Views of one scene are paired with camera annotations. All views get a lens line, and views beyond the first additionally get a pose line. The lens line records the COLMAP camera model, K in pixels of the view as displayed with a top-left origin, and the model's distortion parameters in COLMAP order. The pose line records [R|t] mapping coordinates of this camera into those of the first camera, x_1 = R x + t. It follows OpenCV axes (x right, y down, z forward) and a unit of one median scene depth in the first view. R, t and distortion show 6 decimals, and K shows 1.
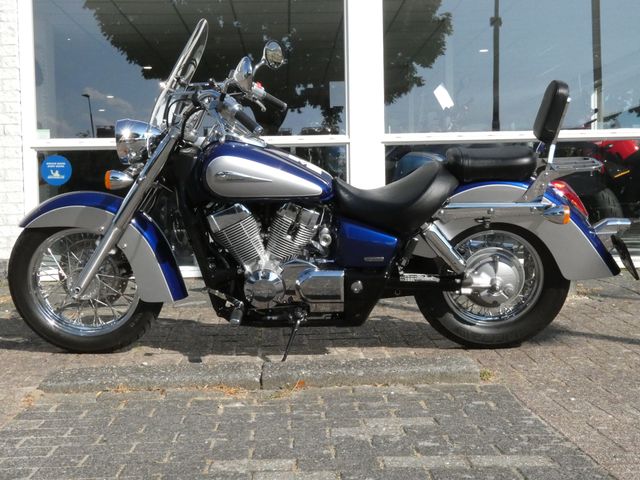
lens RADIAL K [[921.6, 0, 319.1], [0, 921.6, 239.8], [0, 0, 1]] dist [0.097556, 0.000000]
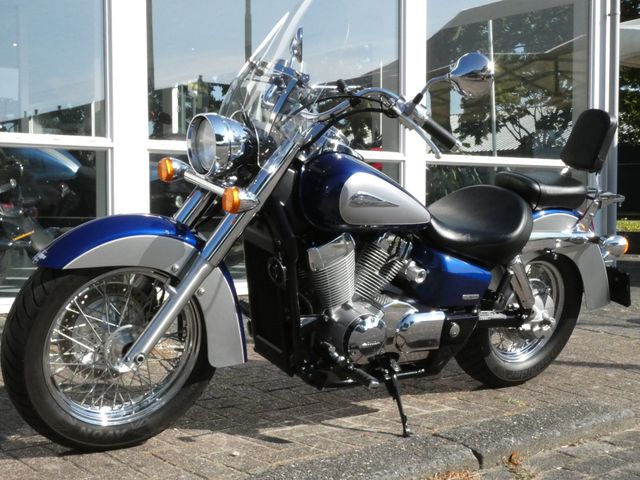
lens RADIAL K [[921.6, 0, 319.6], [0, 921.6, 239.8], [0, 0, 1]] dist [0.097556, 0.000000]
pose [[0.786417, -0.002646, 0.617690, -0.580516], [0.005769, 0.999979, -0.003062, -0.030592], [-0.617669, 0.005971, 0.786416, 0.388398]]
